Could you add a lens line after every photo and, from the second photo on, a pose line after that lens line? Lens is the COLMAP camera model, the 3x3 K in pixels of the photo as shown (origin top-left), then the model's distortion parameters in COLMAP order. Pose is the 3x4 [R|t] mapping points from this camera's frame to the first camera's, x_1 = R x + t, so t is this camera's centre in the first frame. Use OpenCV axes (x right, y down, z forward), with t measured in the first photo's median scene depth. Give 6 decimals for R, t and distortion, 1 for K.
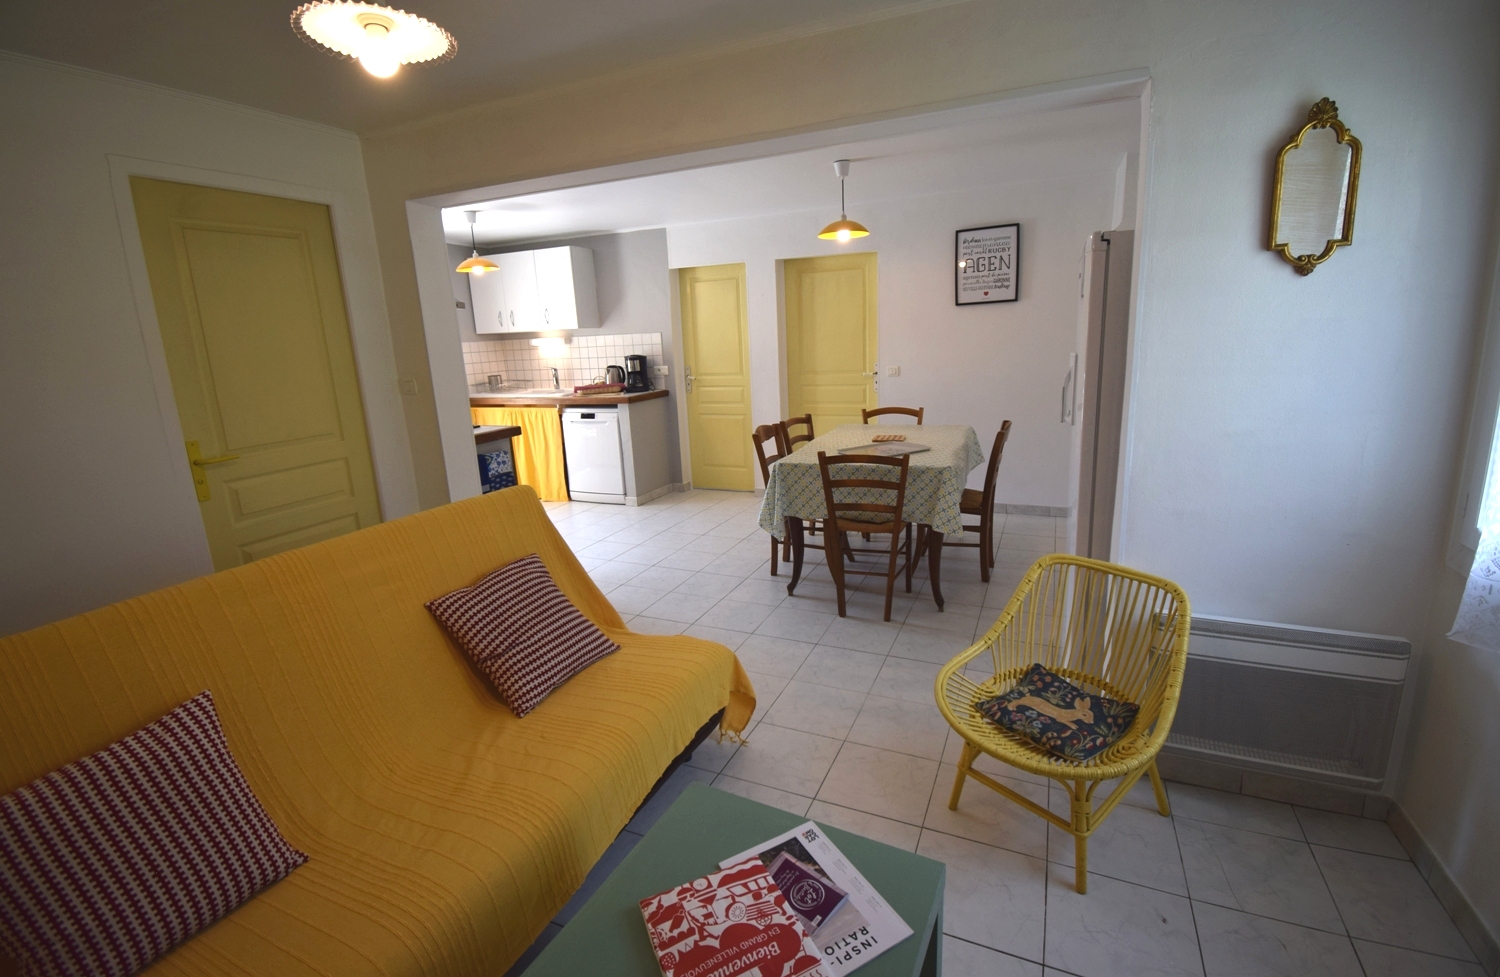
lens RADIAL K [[663.9, 0, 752.5], [0, 663.9, 480.2], [0, 0, 1]] dist [-0.002448, -0.000797]
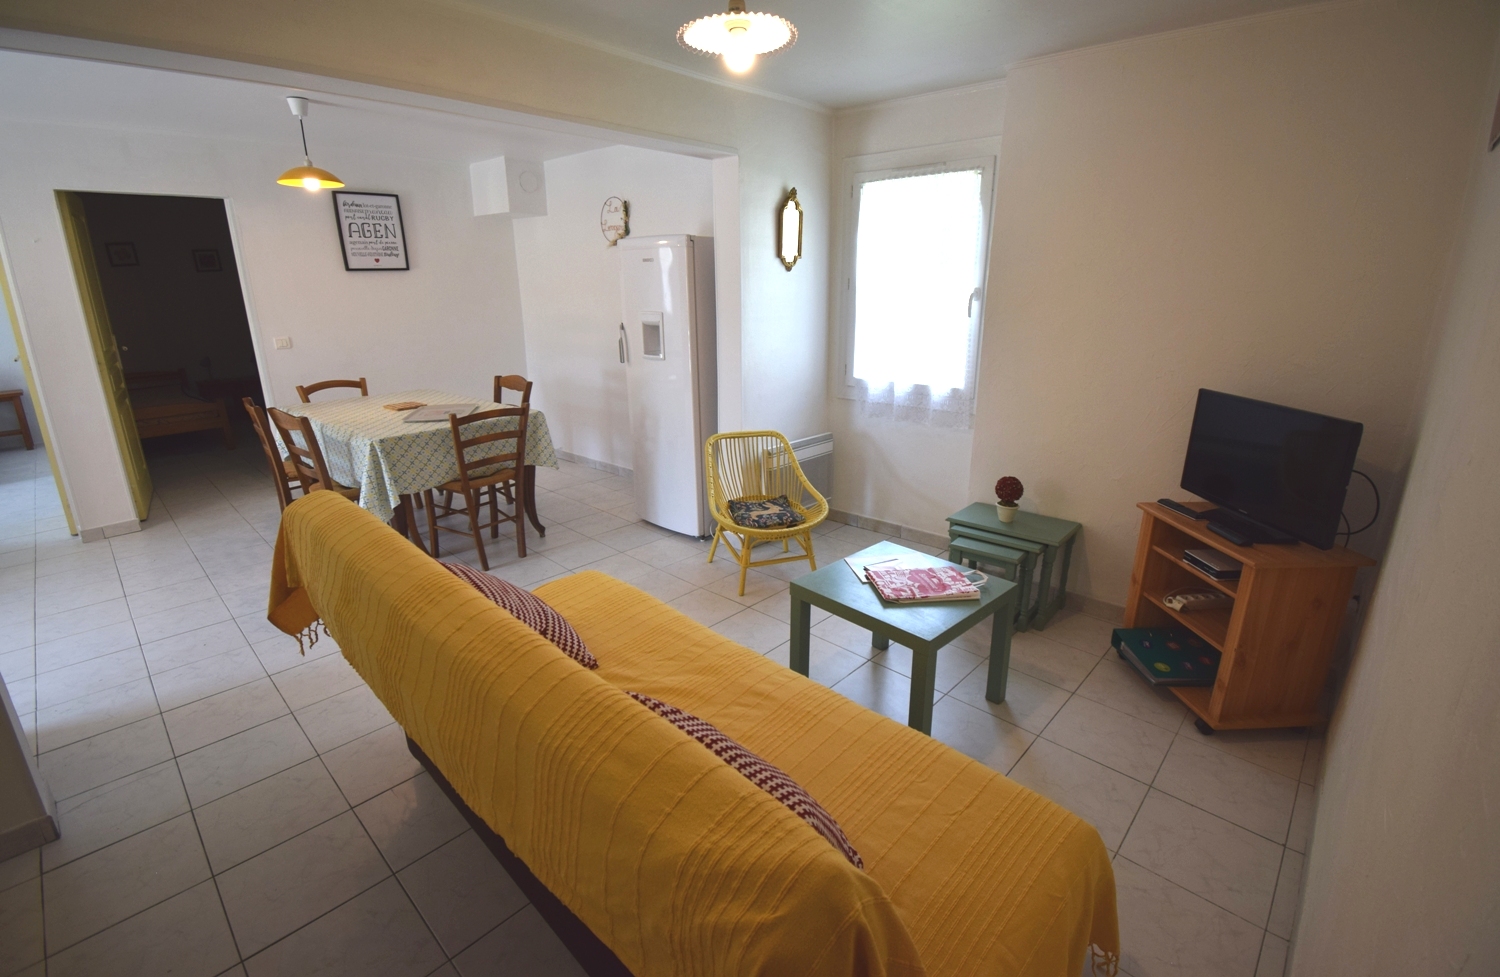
lens RADIAL K [[663.9, 0, 756.1], [0, 663.9, 480.5], [0, 0, 1]] dist [-0.002448, -0.000797]
pose [[0.321216, -0.231891, 0.918176, -0.577978], [0.199030, 0.964433, 0.173945, -0.024462], [-0.925855, 0.126870, 0.355945, 0.188789]]
